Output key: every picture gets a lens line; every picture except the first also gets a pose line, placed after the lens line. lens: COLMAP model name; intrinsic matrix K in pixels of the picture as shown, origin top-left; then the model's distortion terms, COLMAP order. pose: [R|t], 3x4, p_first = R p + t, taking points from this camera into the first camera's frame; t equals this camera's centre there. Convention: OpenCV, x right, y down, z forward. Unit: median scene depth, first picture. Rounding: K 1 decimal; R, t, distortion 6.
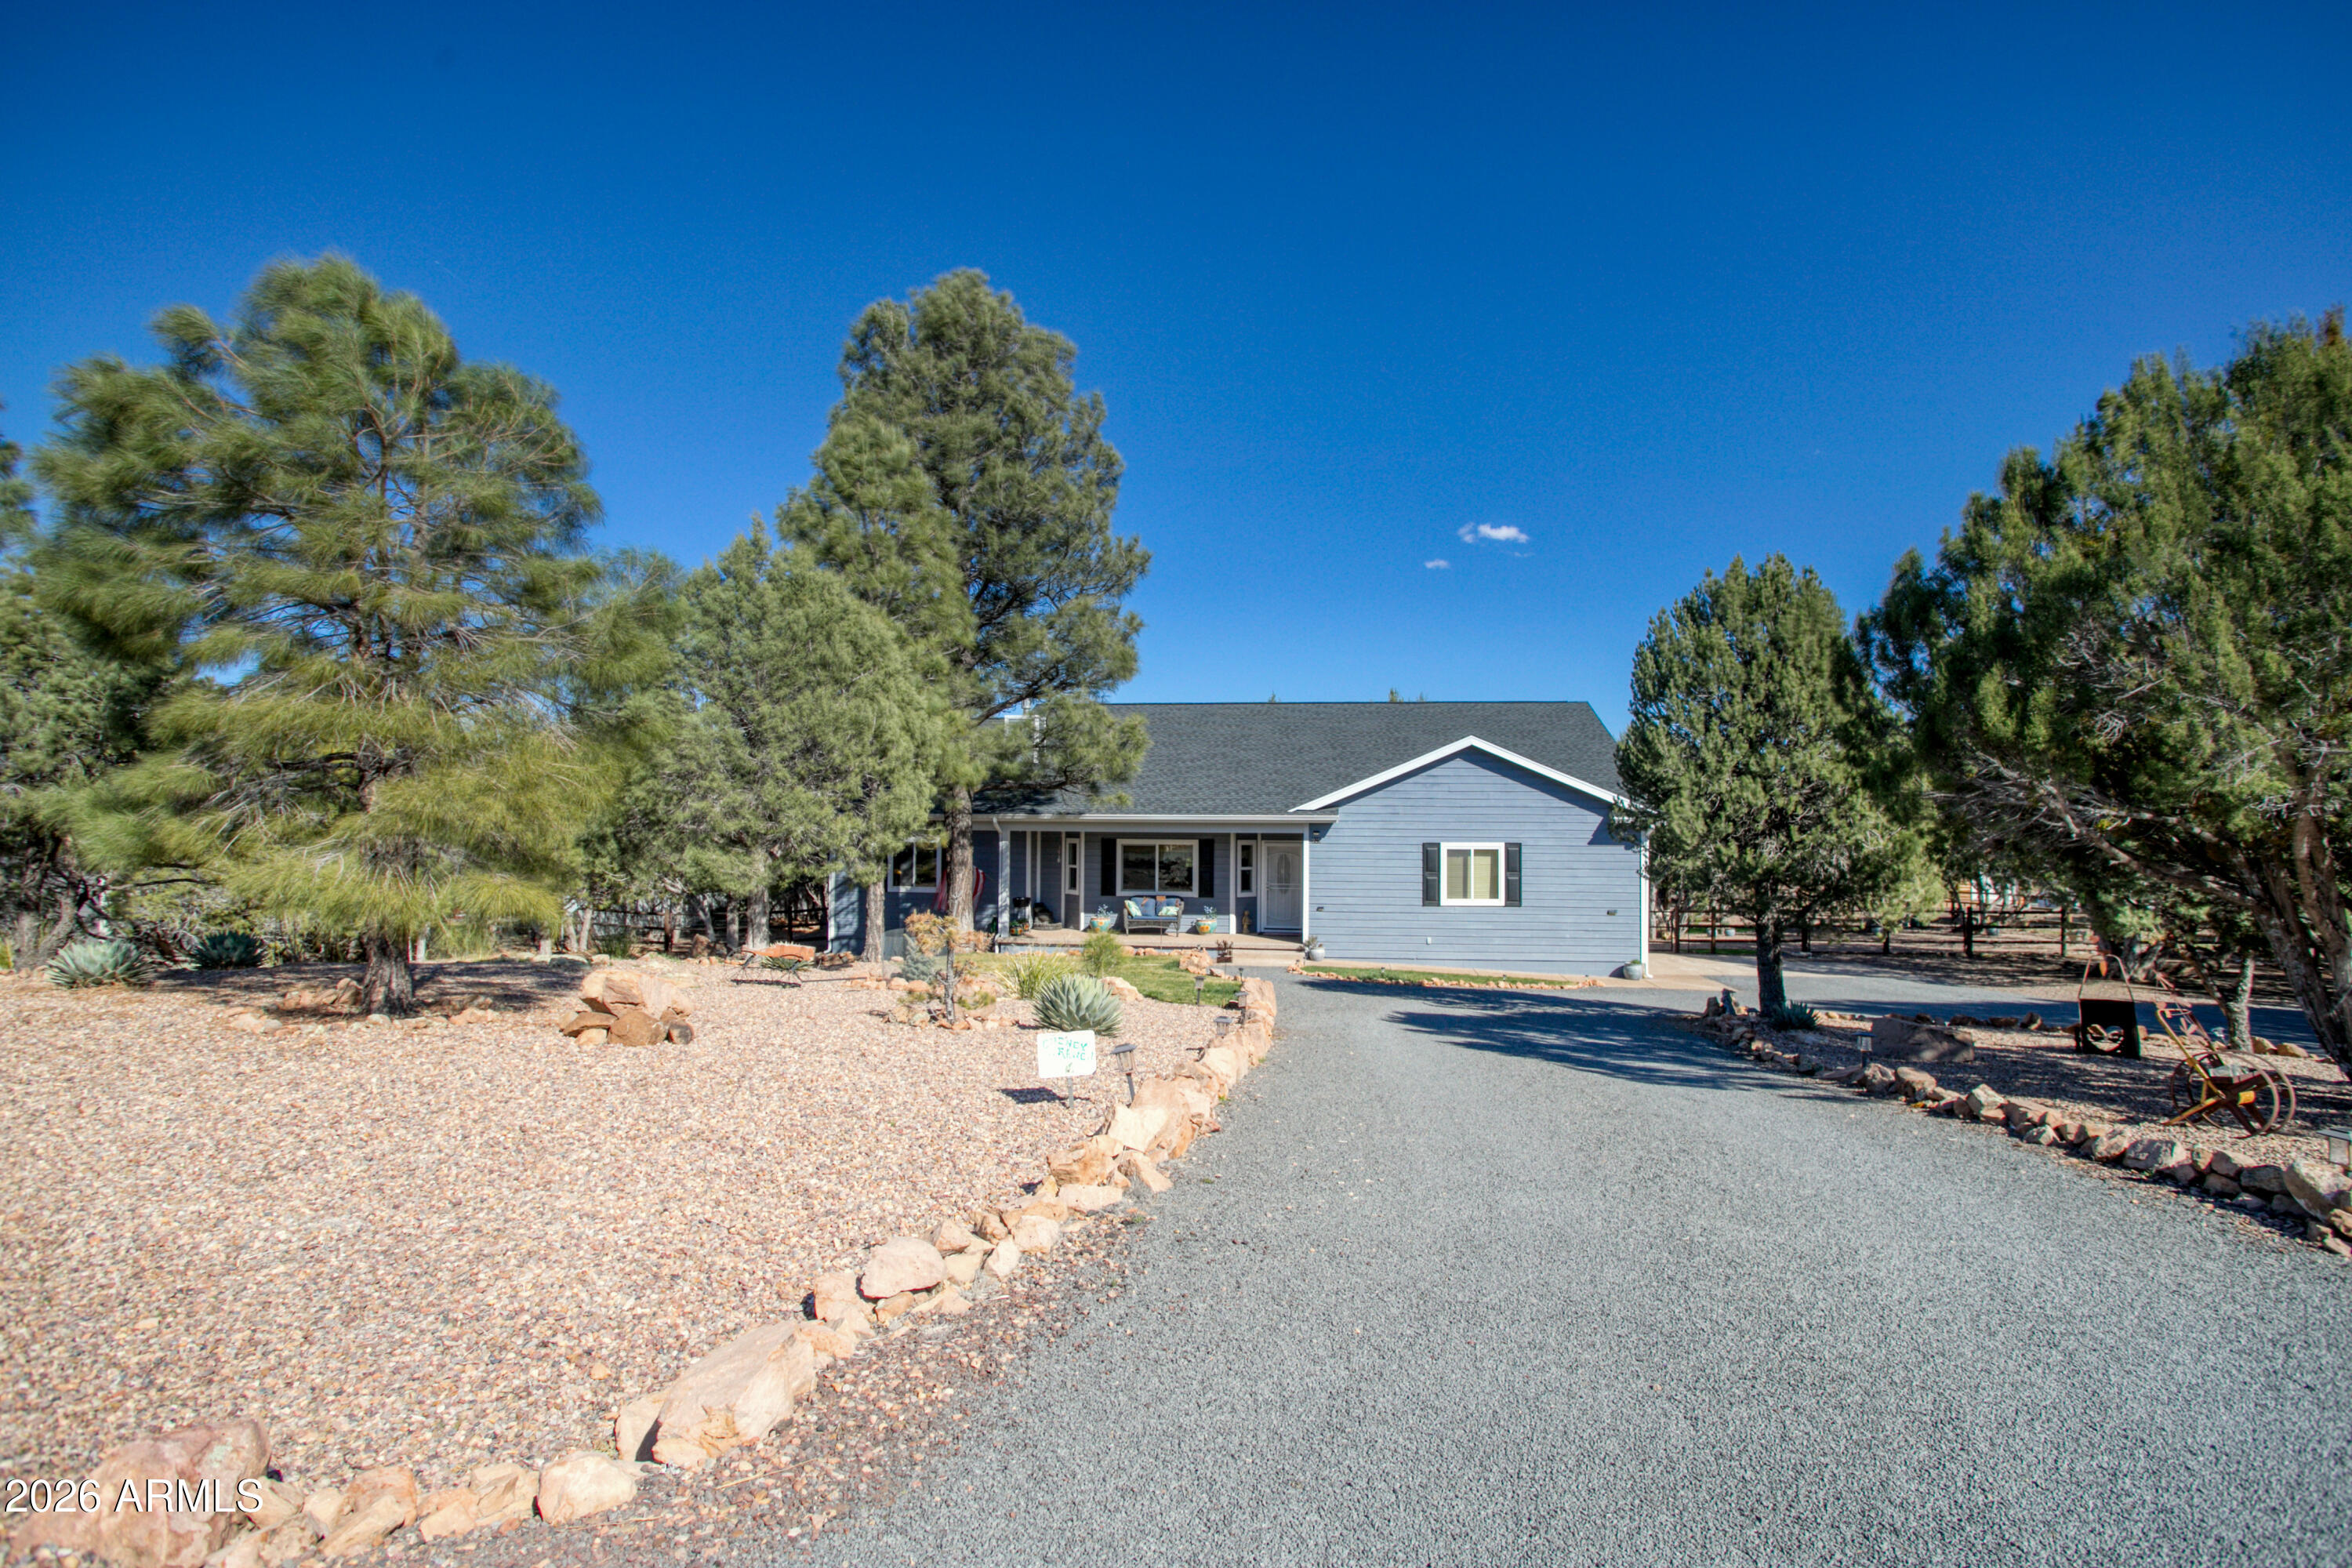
lens RADIAL K [[1140.2, 0, 1176.0], [0, 1140.2, 784.0], [0, 0, 1]] dist [-0.086557, -0.000066]
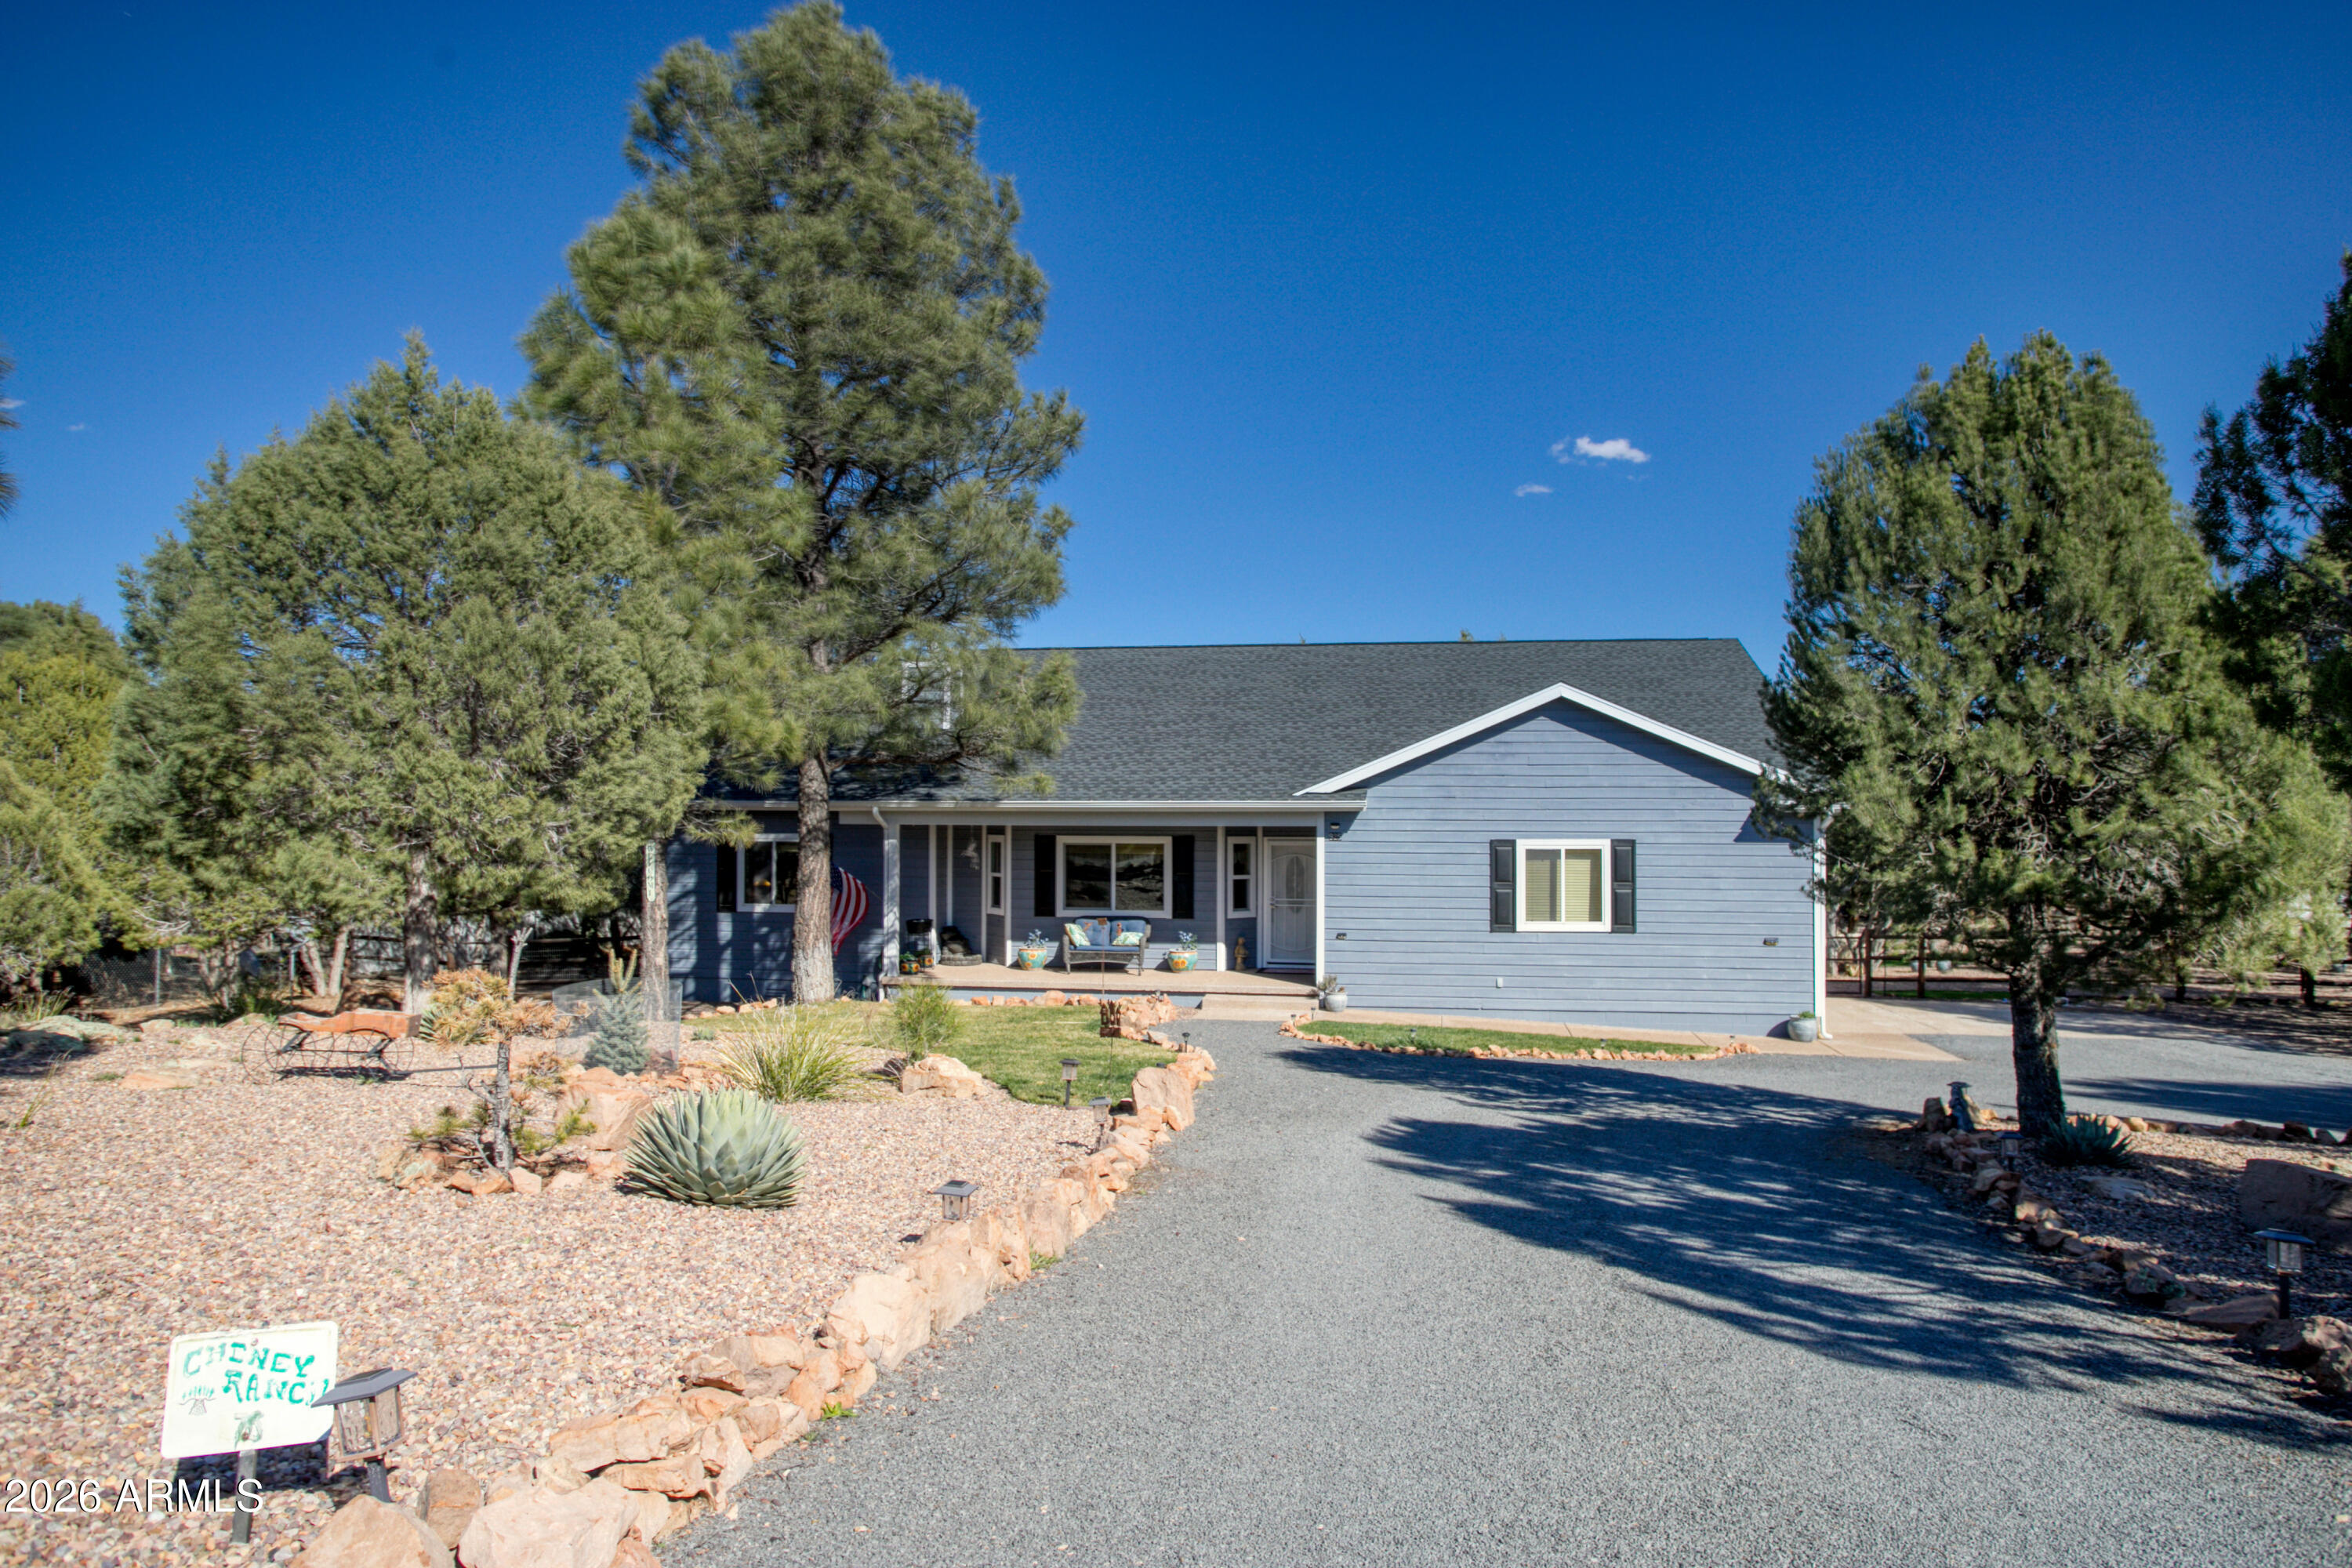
lens RADIAL K [[1453.2, 0, 1186.0], [0, 1453.2, 768.4], [0, 0, 1]] dist [-0.050003, 0.002948]
pose [[0.999754, -0.004754, -0.021677, 0.053161], [0.004788, 0.999987, 0.001541, 0.006442], [0.021670, -0.001644, 0.999764, 0.119833]]
